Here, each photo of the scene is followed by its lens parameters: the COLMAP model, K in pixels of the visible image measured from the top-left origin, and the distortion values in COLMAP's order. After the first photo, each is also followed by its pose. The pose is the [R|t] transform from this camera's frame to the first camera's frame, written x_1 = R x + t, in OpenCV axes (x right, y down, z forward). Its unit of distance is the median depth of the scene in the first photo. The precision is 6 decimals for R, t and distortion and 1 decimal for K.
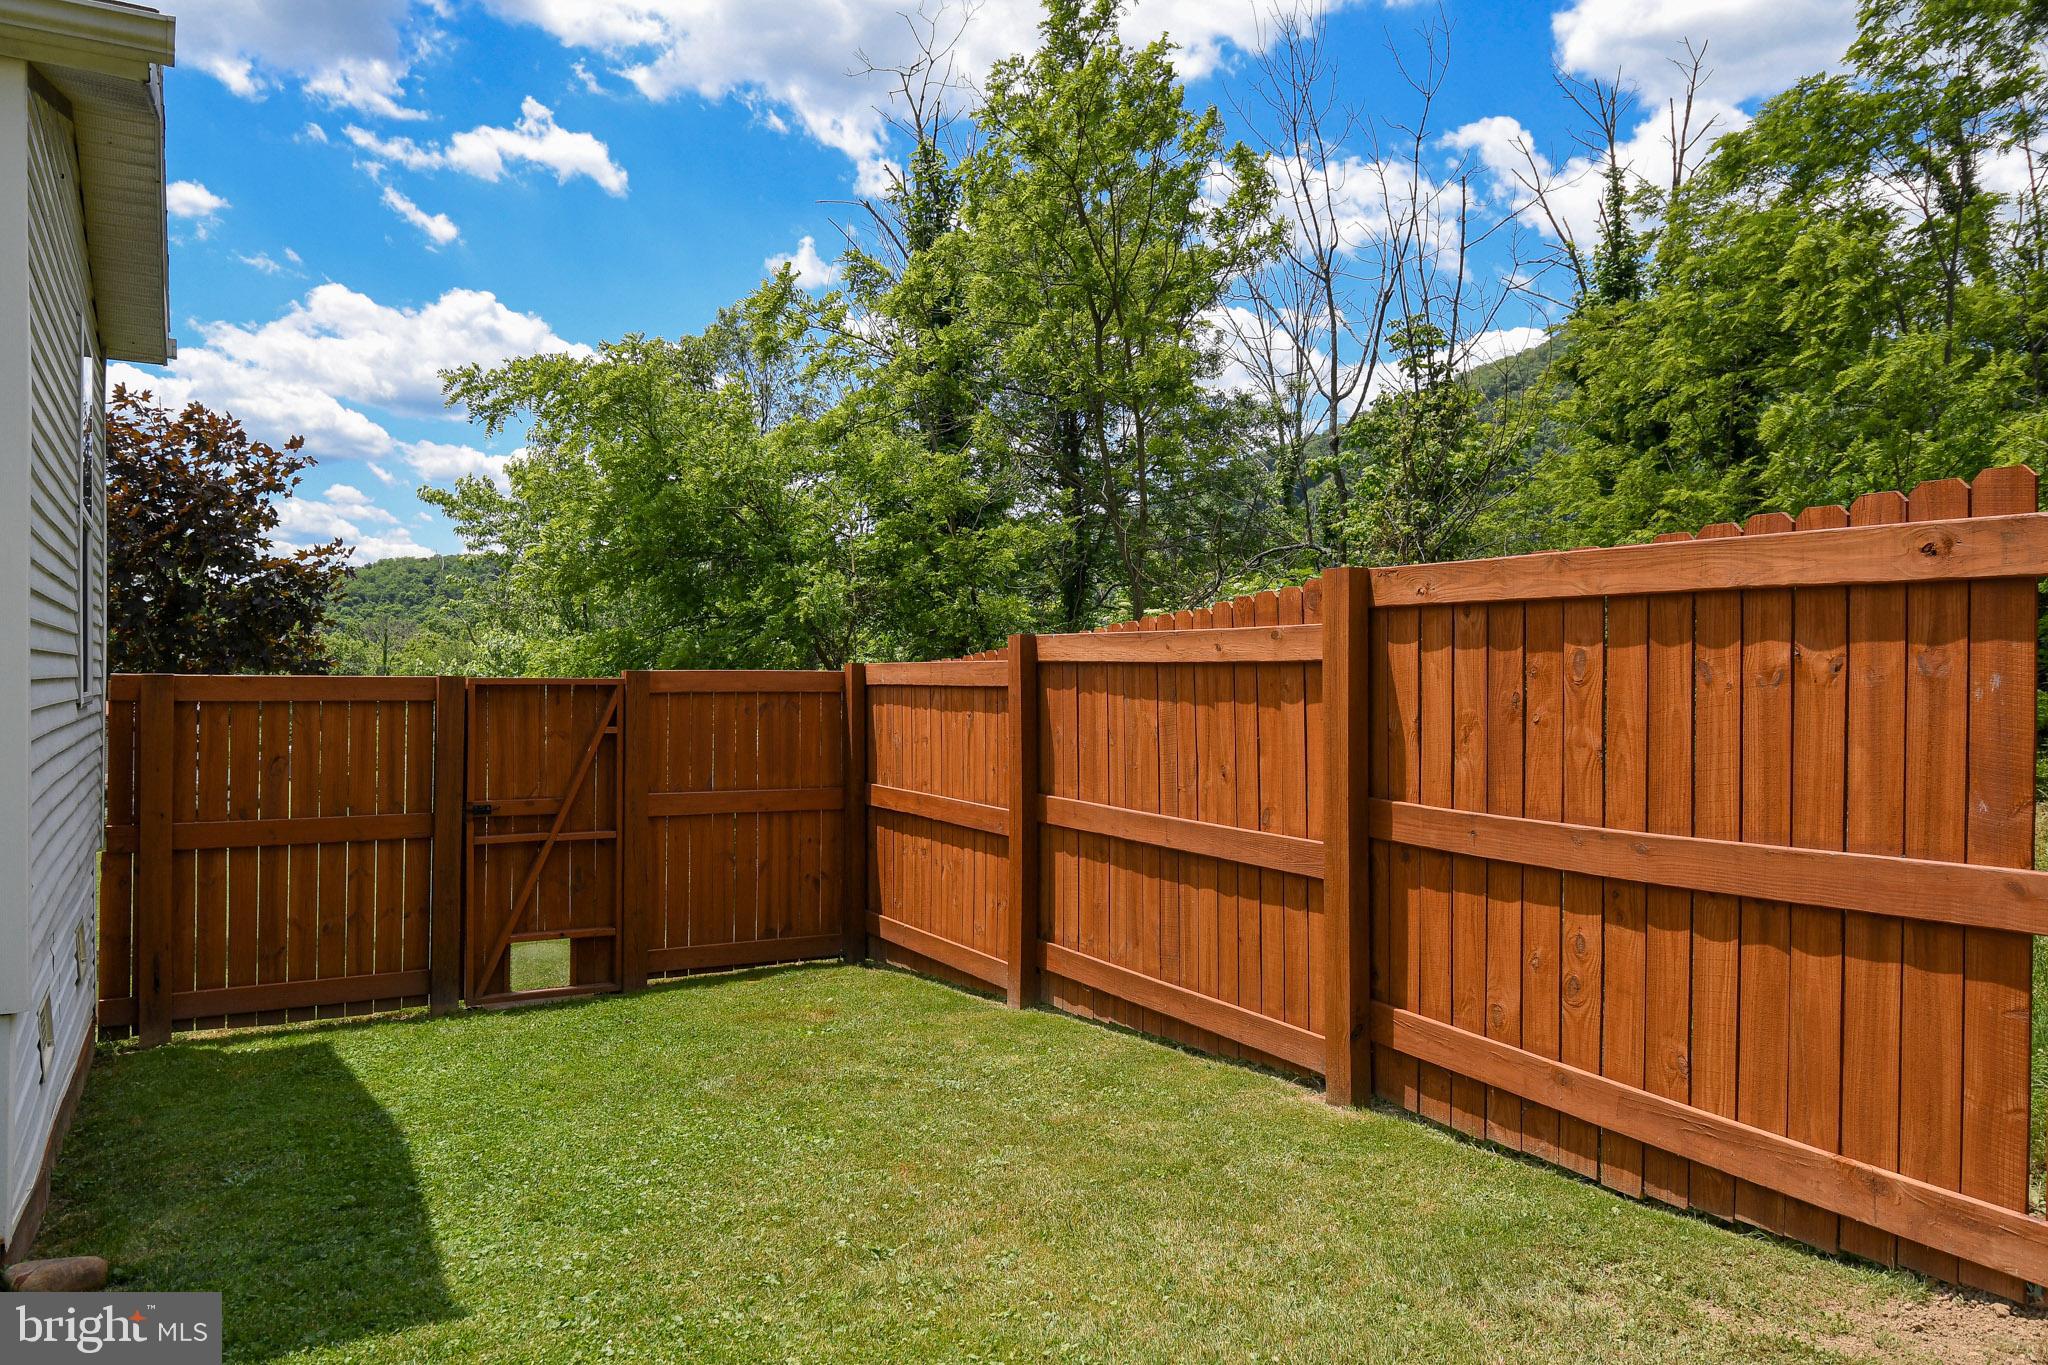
lens RADIAL K [[1447.7, 0, 1027.6], [0, 1447.7, 672.5], [0, 0, 1]] dist [0.001643, -0.000782]
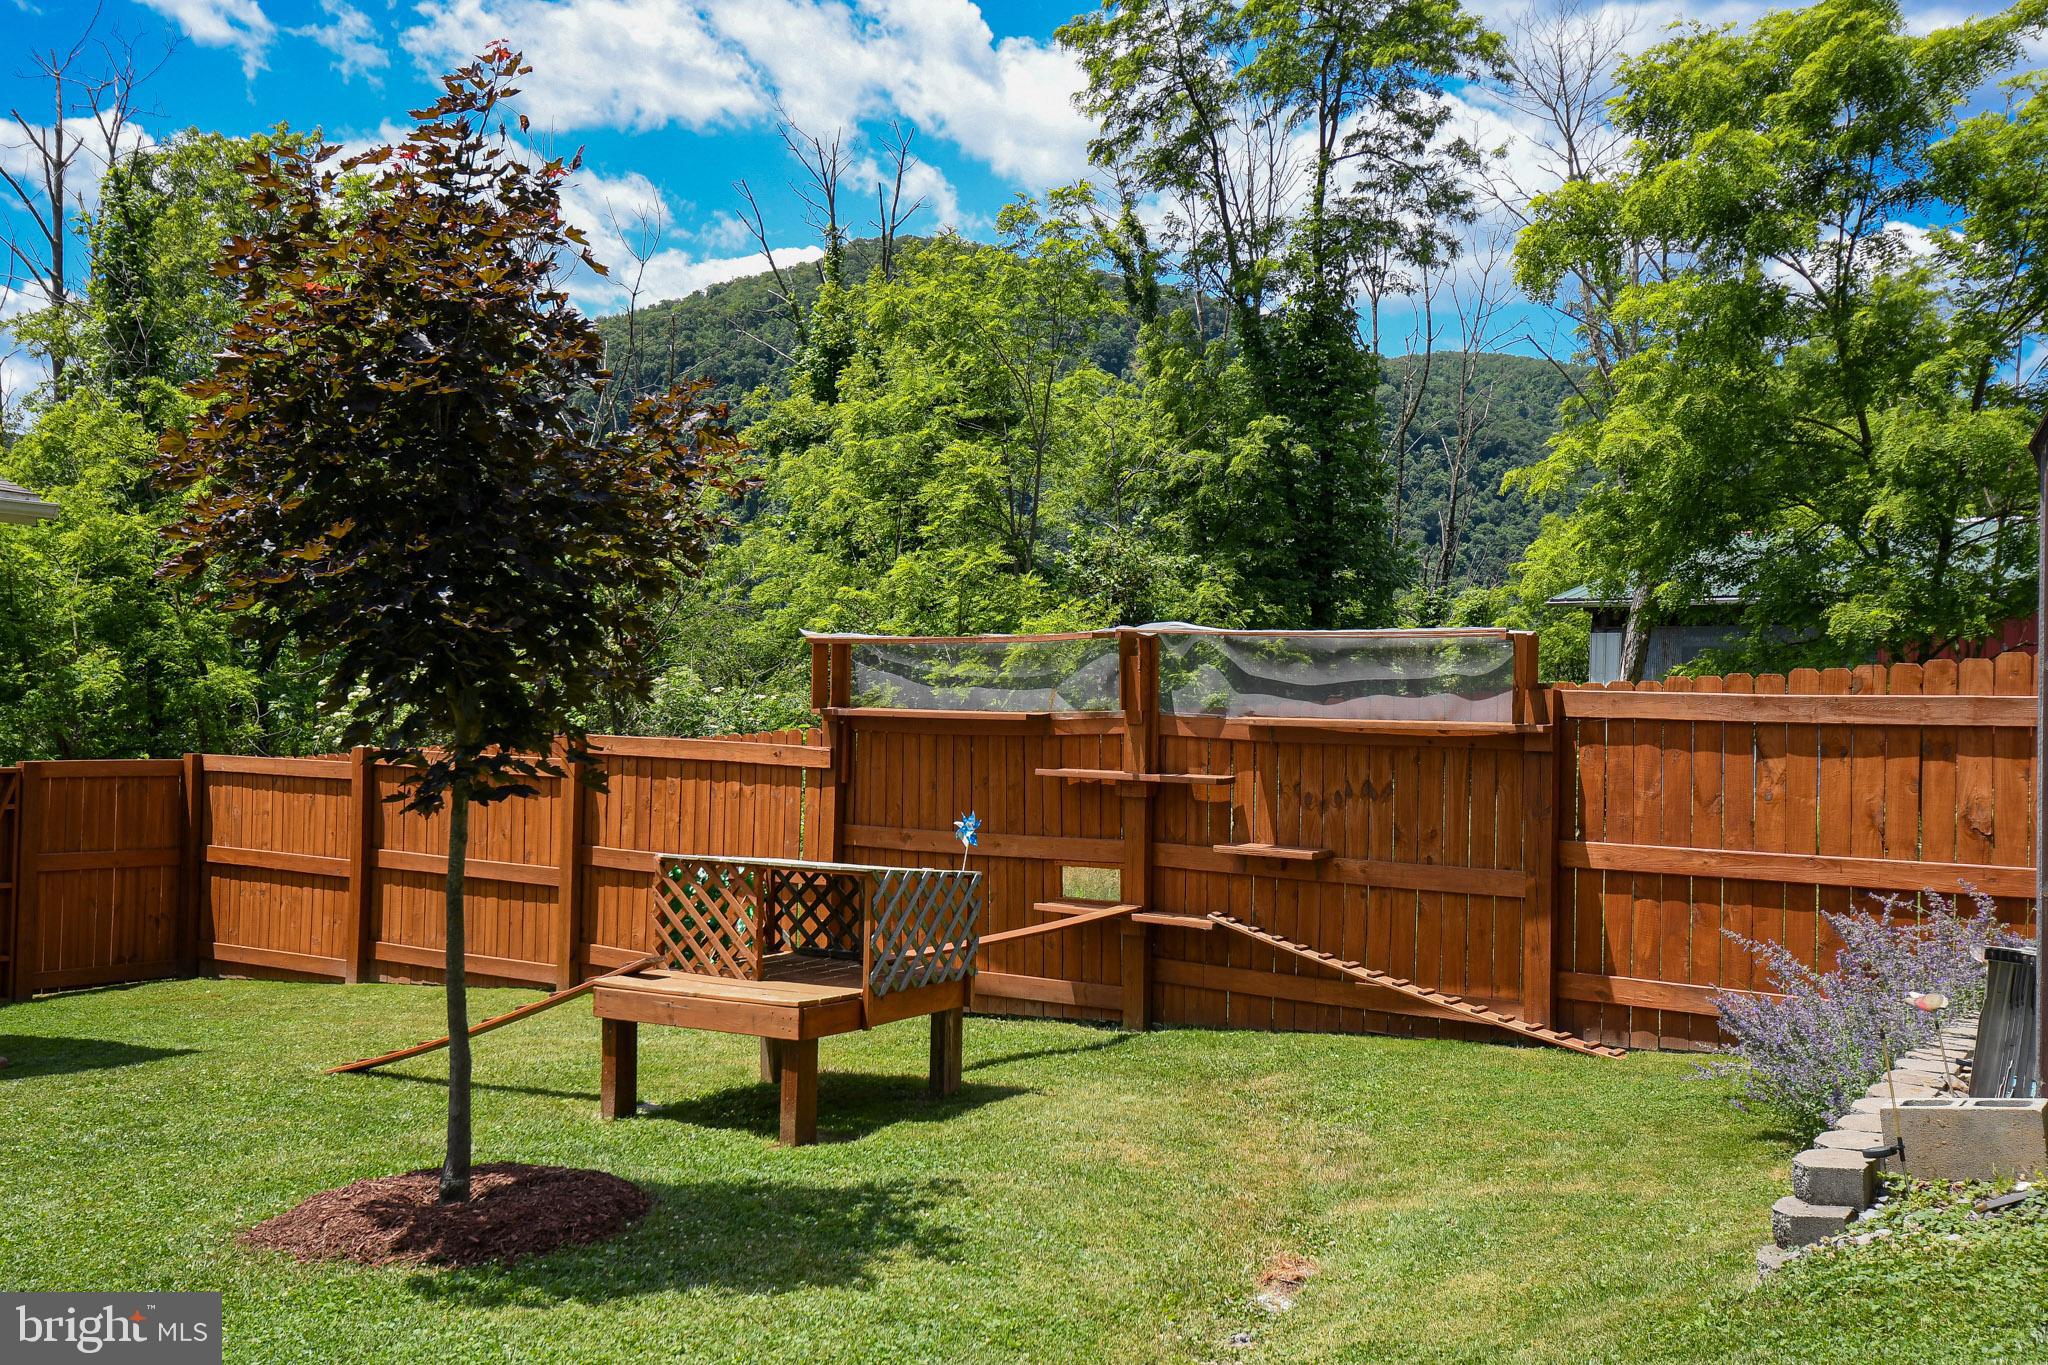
lens RADIAL K [[2050.1, 0, 1029.2], [0, 2050.1, 681.4], [0, 0, 1]] dist [0.020627, 0.000000]
pose [[0.900586, 0.022543, 0.434092, -0.327811], [-0.020133, 0.999746, -0.010150, -0.091449], [-0.434211, 0.000402, 0.900811, -1.347988]]
